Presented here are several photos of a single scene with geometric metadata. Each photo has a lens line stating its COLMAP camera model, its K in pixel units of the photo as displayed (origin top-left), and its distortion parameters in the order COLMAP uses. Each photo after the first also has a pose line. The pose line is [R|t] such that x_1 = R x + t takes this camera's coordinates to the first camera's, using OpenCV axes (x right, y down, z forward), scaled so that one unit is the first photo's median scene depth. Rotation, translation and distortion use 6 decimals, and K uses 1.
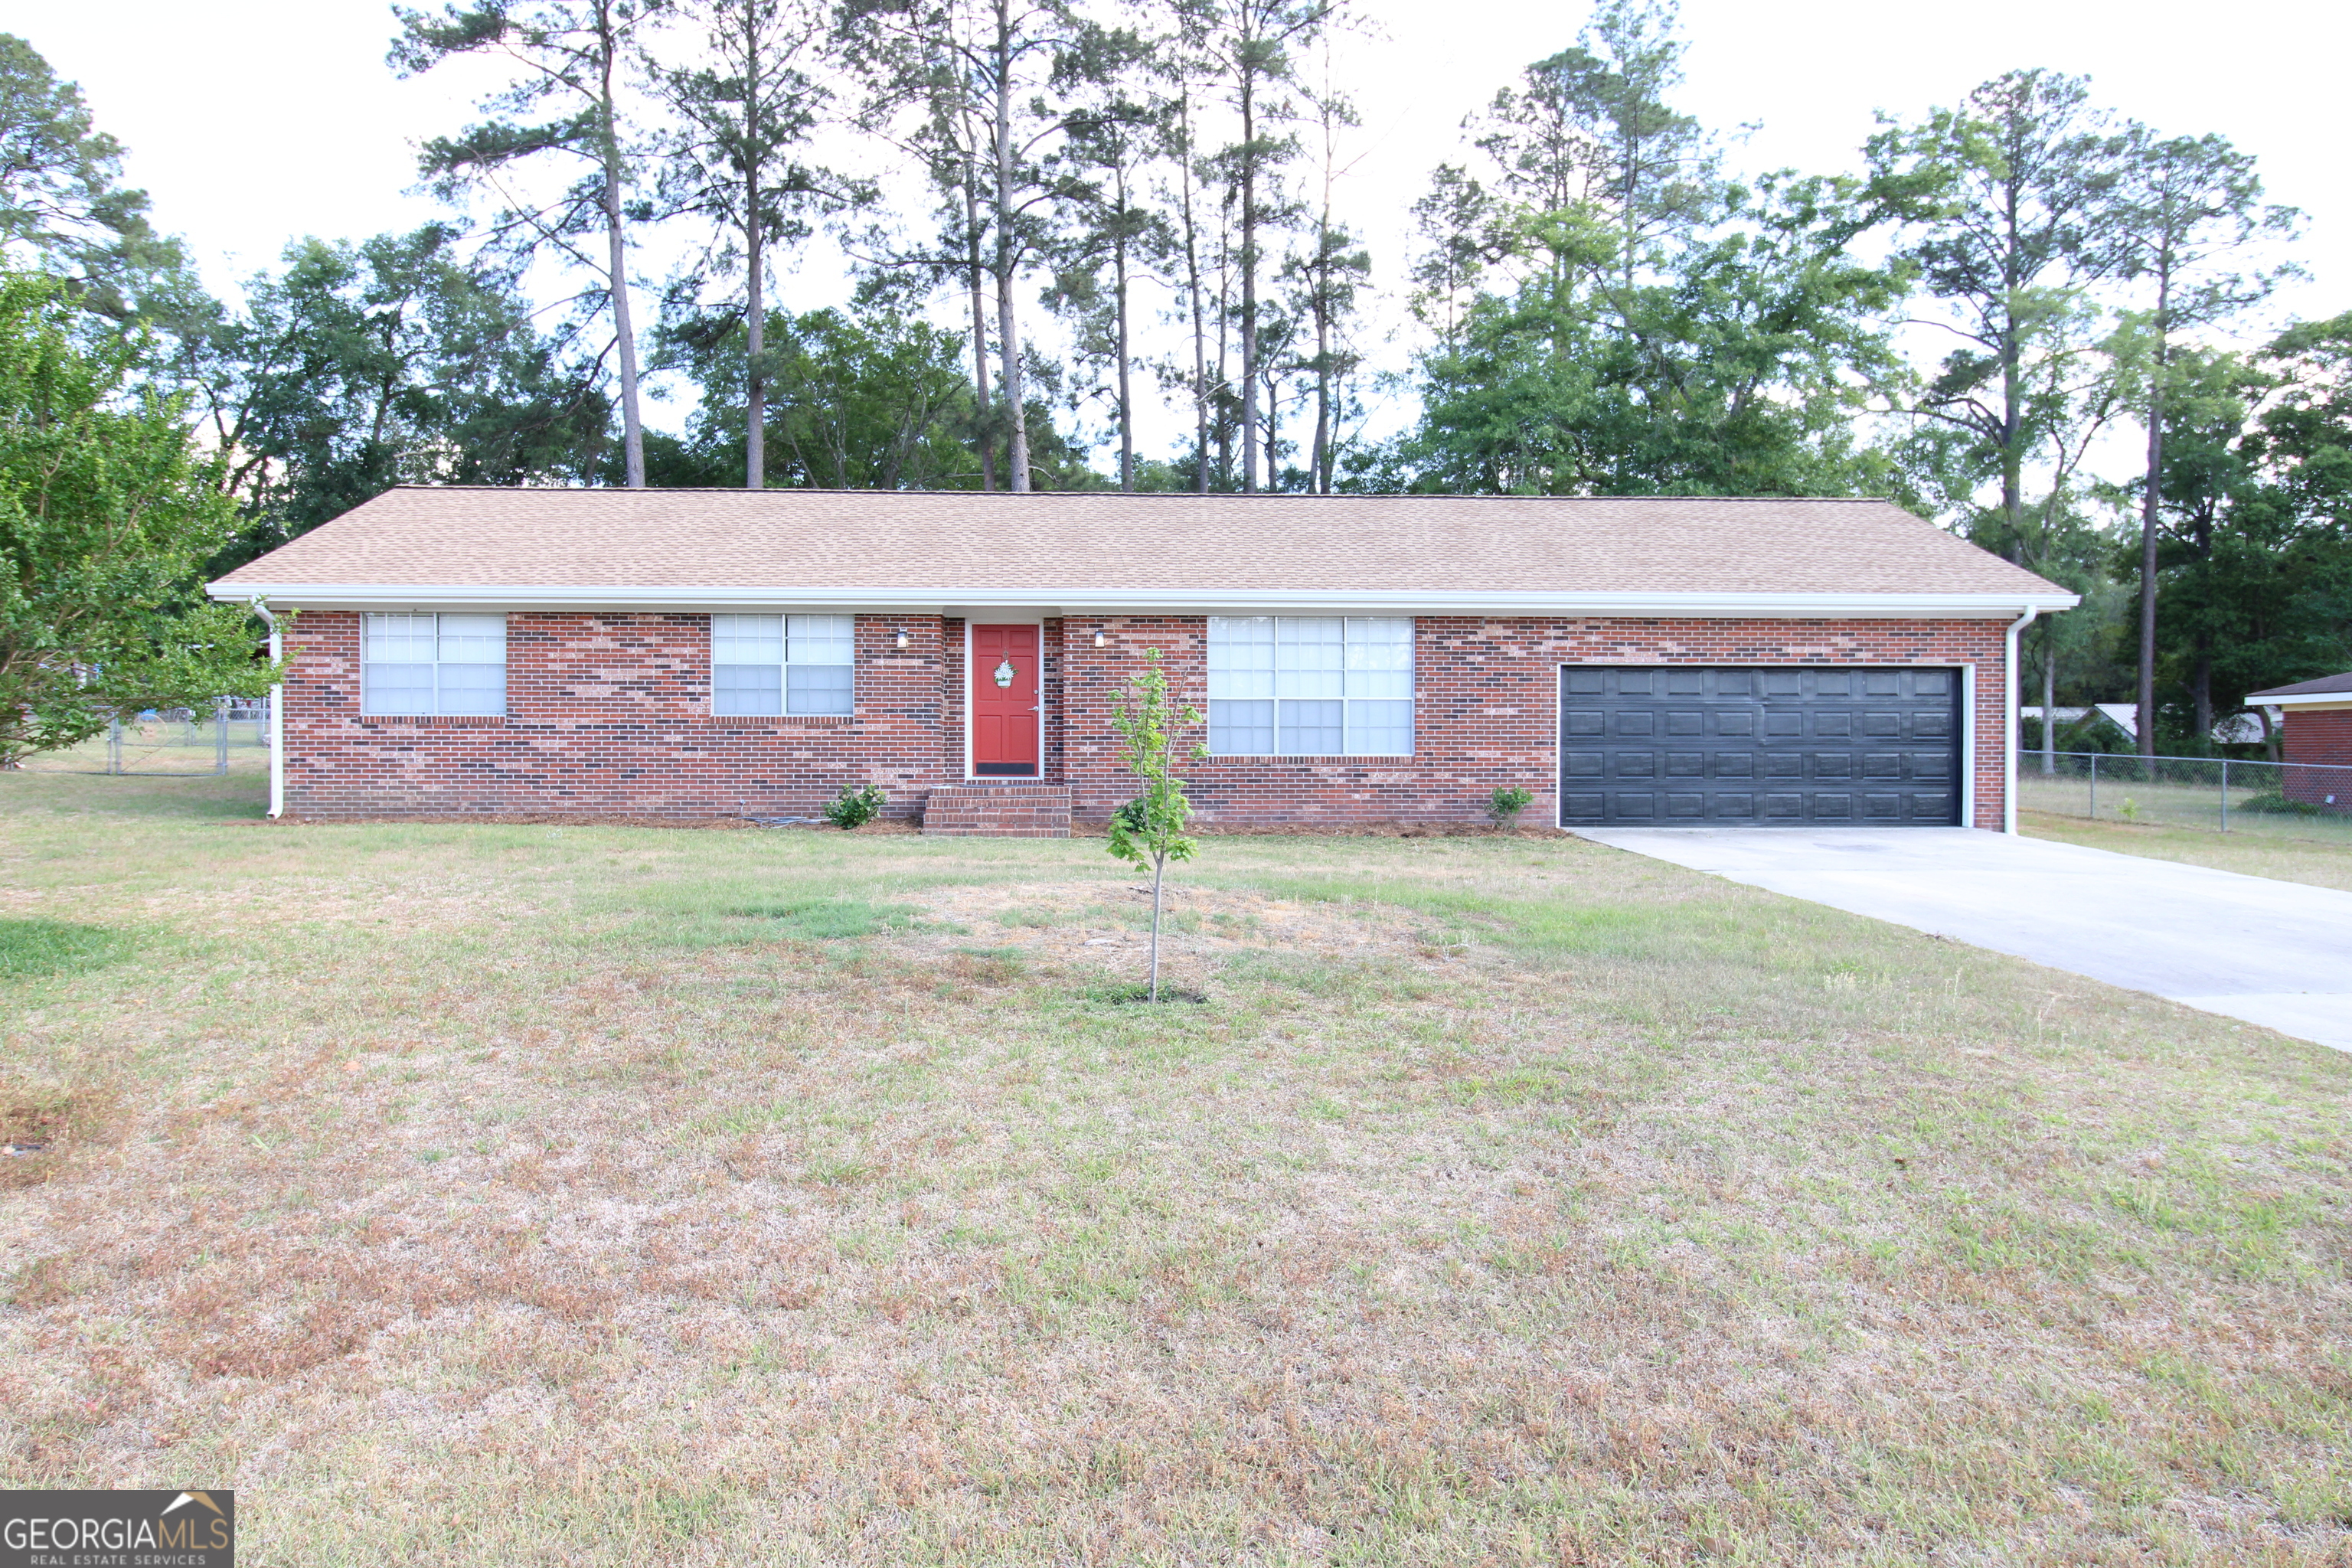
lens RADIAL K [[1533.6, 0, 1176.0], [0, 1533.6, 784.0], [0, 0, 1]] dist [0.001764, -0.002583]
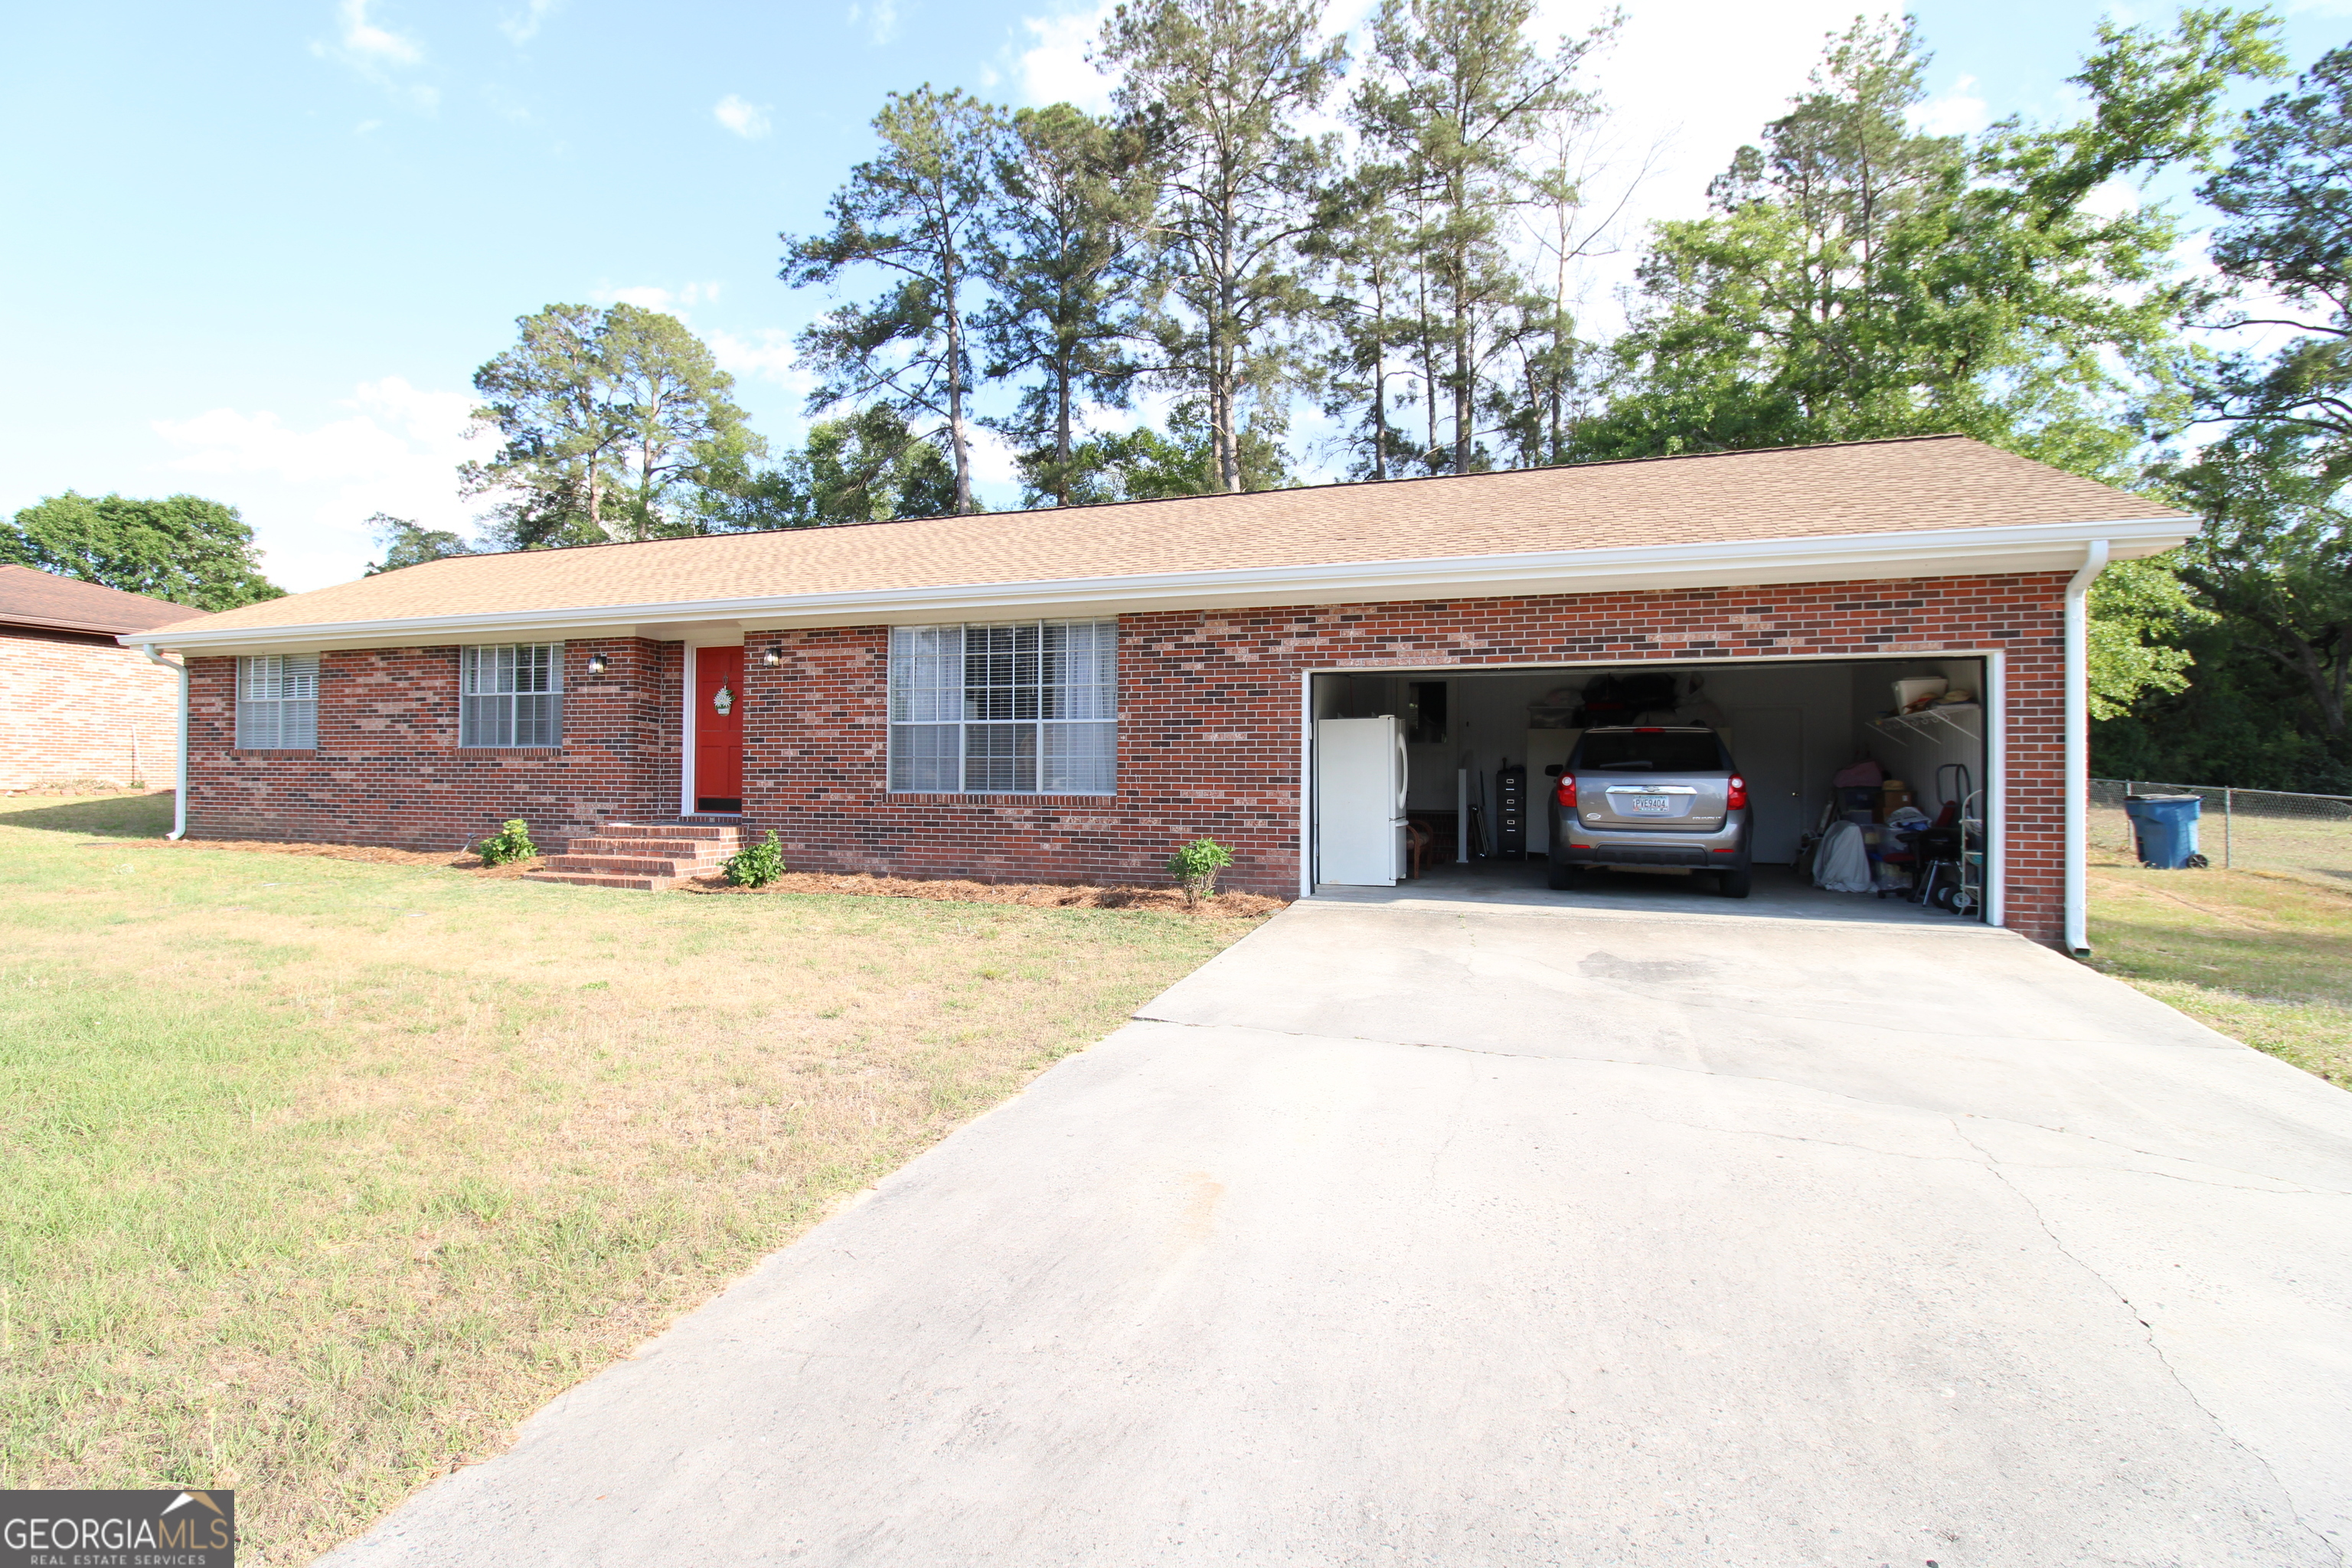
lens RADIAL K [[1099.1, 0, 1189.9], [0, 1099.1, 771.1], [0, 0, 1]] dist [0.002136, -0.011654]
pose [[0.928859, 0.002830, -0.370424, 0.393793], [-0.013608, 0.999557, -0.026487, -0.016496], [0.370185, 0.029644, 0.928485, 0.503354]]
